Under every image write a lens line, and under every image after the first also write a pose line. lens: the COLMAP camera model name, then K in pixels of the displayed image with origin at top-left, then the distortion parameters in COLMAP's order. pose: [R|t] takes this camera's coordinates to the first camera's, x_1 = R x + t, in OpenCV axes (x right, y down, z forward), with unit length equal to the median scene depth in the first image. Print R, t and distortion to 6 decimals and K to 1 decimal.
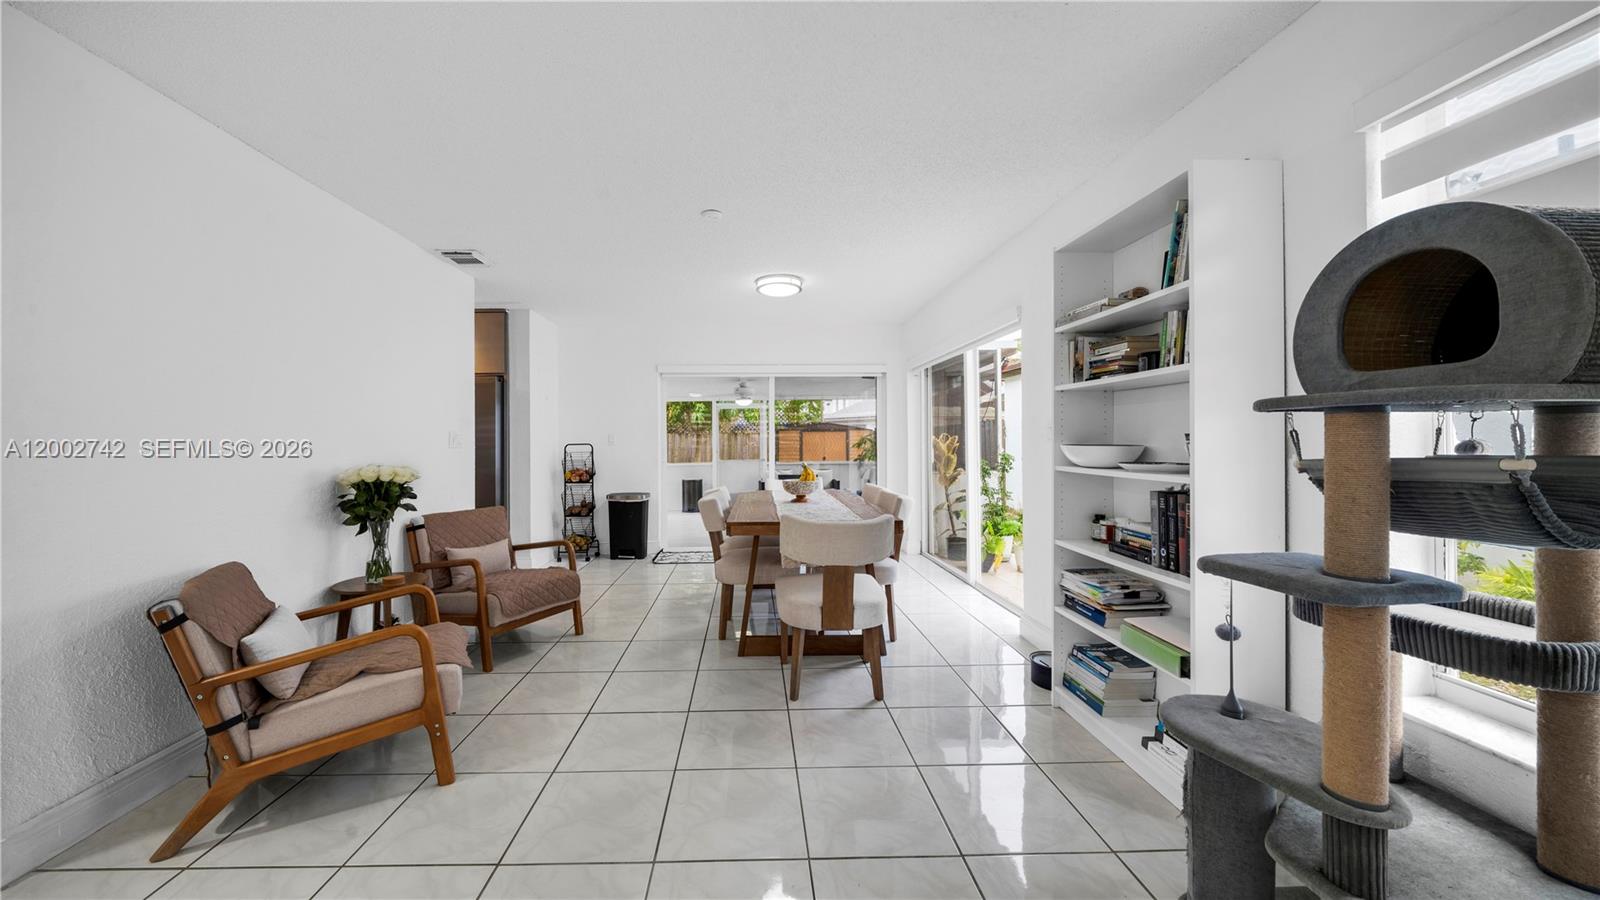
lens RADIAL K [[554.4, 0, 796.8], [0, 554.4, 437.2], [0, 0, 1]] dist [-0.005950, -0.000022]
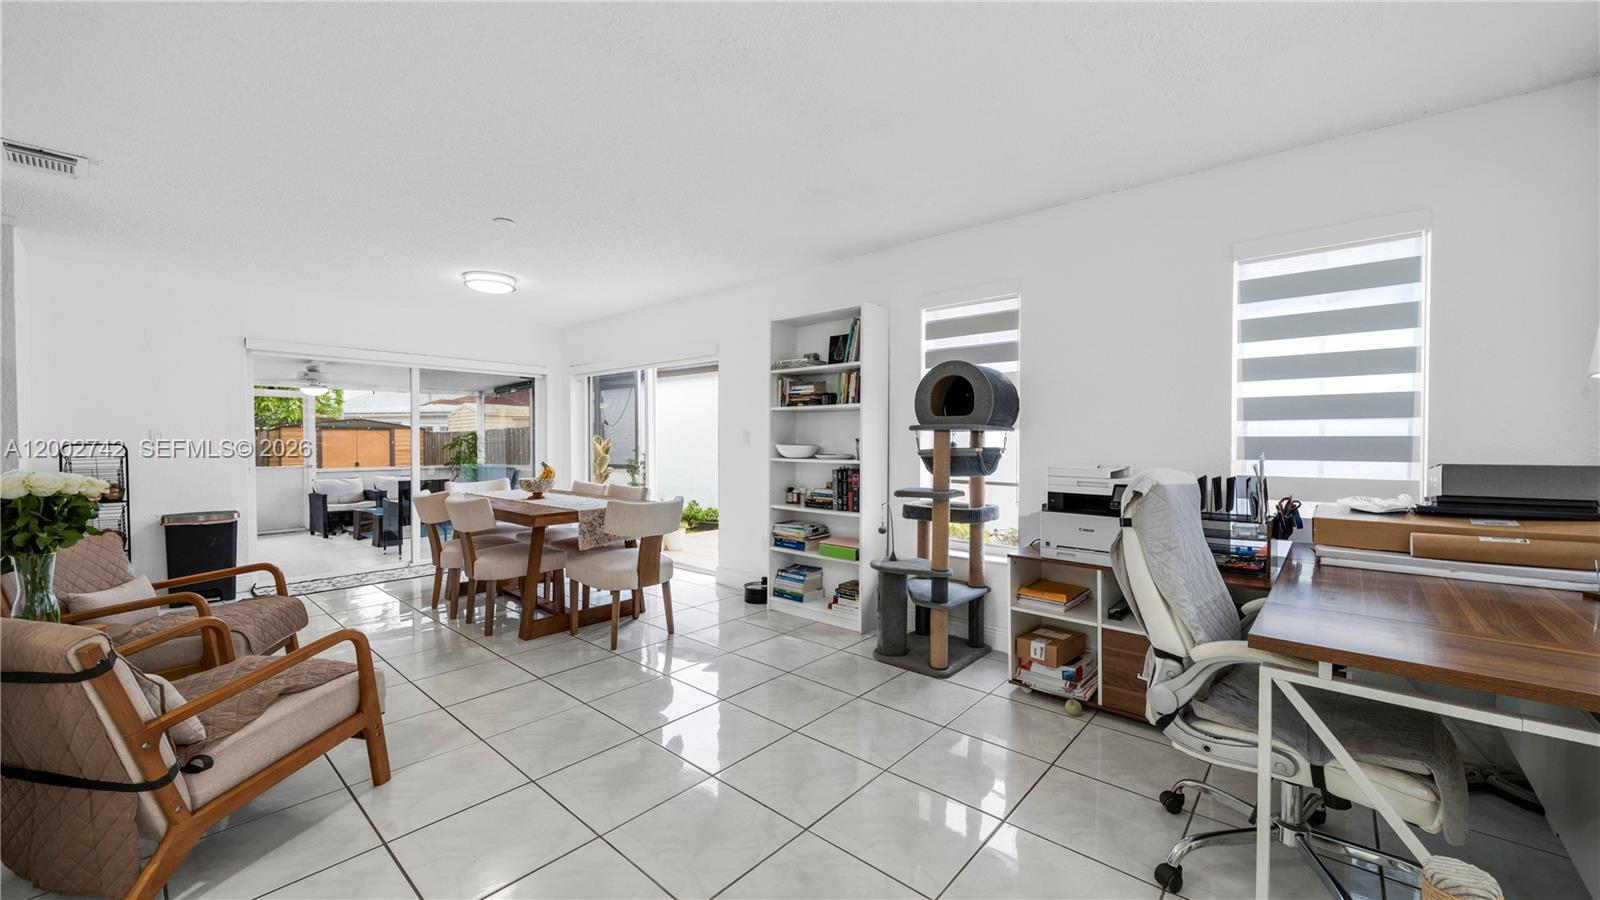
lens RADIAL K [[606.5, 0, 803.0], [0, 606.5, 453.0], [0, 0, 1]] dist [0.002471, 0.000074]
pose [[0.670498, -0.006864, 0.741880, -0.806944], [-0.009289, 0.999801, 0.017645, 0.006317], [-0.741853, -0.018722, 0.670301, -0.243296]]
